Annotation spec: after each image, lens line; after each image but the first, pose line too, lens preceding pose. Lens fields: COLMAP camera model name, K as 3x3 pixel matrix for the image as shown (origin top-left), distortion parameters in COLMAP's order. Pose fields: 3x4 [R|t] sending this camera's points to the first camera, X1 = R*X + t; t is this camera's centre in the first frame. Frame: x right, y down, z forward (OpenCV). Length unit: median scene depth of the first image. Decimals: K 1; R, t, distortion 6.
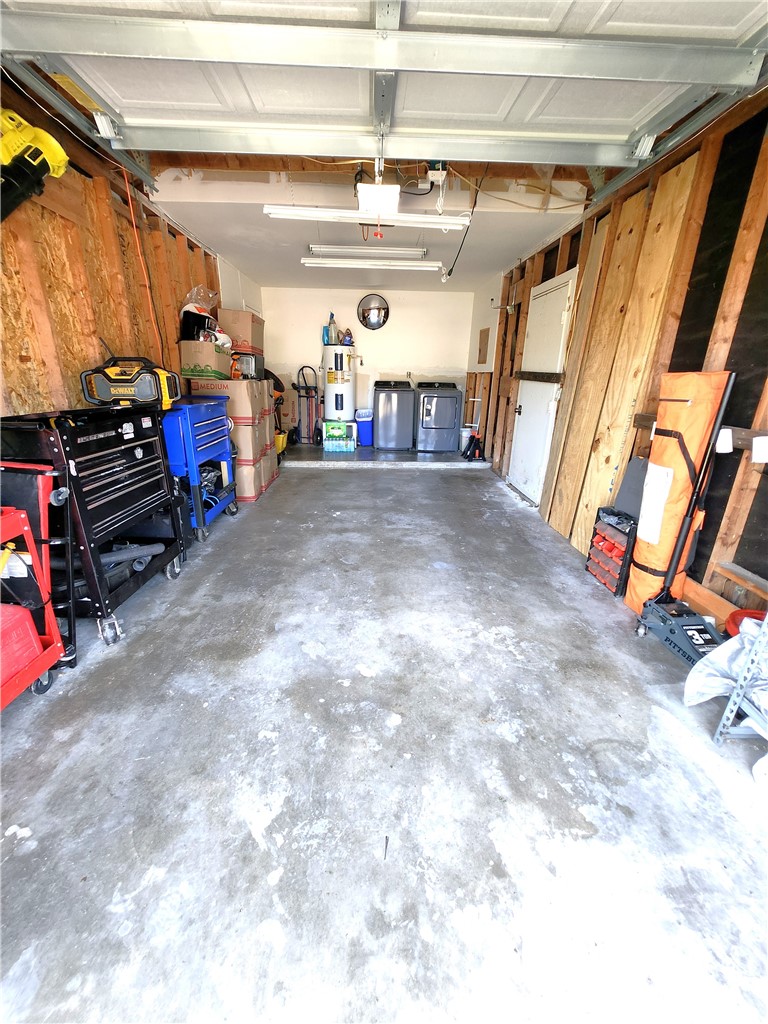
lens RADIAL K [[403.0, 0, 381.3], [0, 403.0, 510.6], [0, 0, 1]] dist [-0.005789, 0.002014]
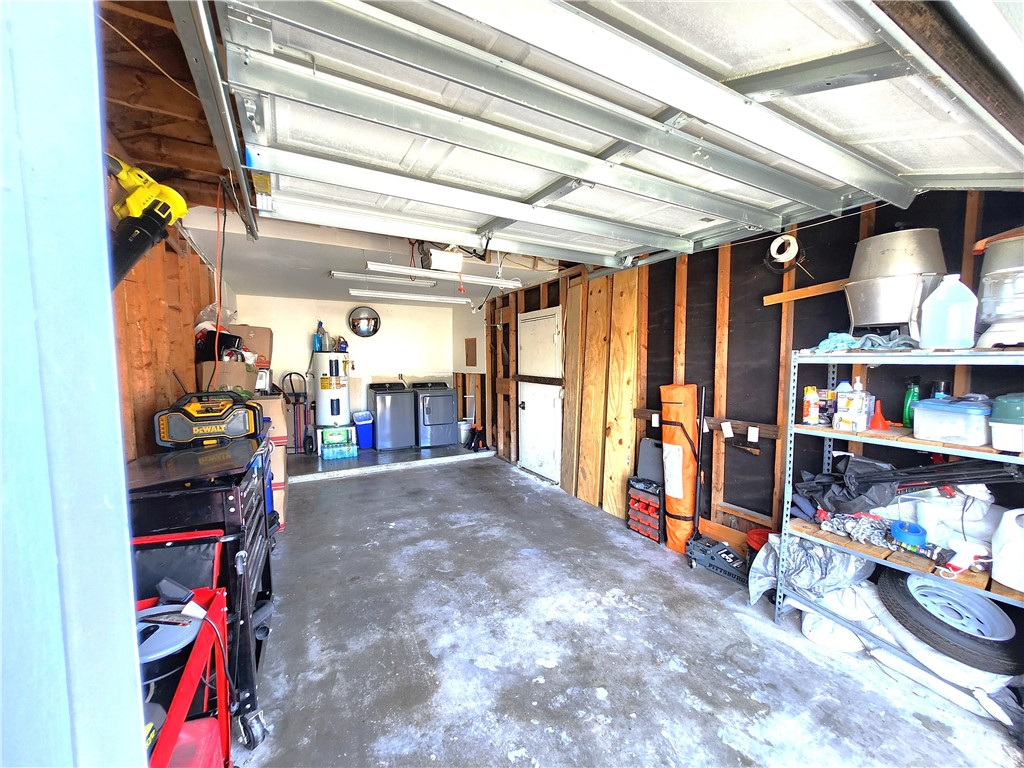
lens RADIAL K [[403.0, 0, 514.8], [0, 403.0, 388.0], [0, 0, 1]] dist [-0.005789, 0.002014]
pose [[0.886652, -0.051188, 0.459596, -0.447465], [0.169771, 0.960488, -0.220547, -0.073339], [-0.430147, 0.273575, 0.860308, -0.085574]]
